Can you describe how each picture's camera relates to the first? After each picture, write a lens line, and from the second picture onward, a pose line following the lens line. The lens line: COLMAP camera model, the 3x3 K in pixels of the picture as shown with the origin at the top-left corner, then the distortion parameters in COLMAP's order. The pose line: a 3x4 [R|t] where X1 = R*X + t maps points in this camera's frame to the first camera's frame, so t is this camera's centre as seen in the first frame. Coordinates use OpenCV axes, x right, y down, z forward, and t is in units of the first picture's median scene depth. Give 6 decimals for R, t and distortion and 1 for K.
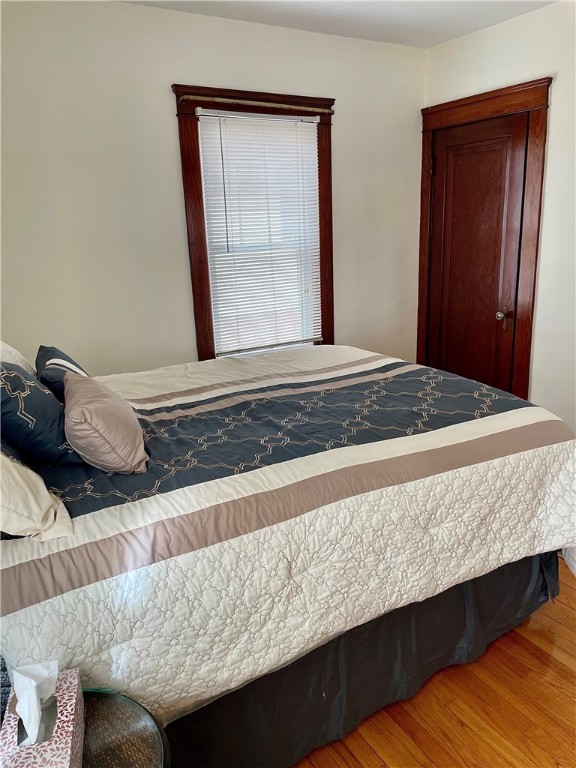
lens RADIAL K [[585.2, 0, 288.2], [0, 585.2, 376.7], [0, 0, 1]] dist [0.085178, -0.100225]
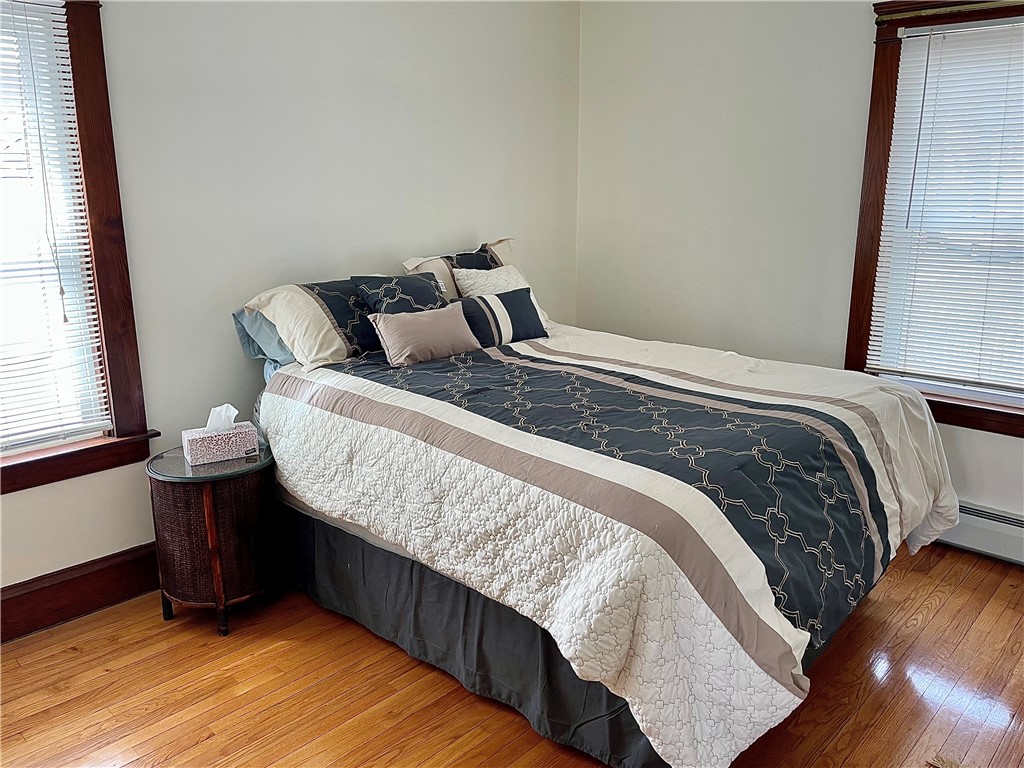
lens RADIAL K [[780.3, 0, 510.6], [0, 780.3, 373.3], [0, 0, 1]] dist [0.085178, -0.100225]
pose [[0.263150, 0.252341, -0.931169, 1.079411], [-0.247597, 0.950524, 0.187615, -0.171486], [0.932442, 0.181184, 0.312610, 0.483846]]
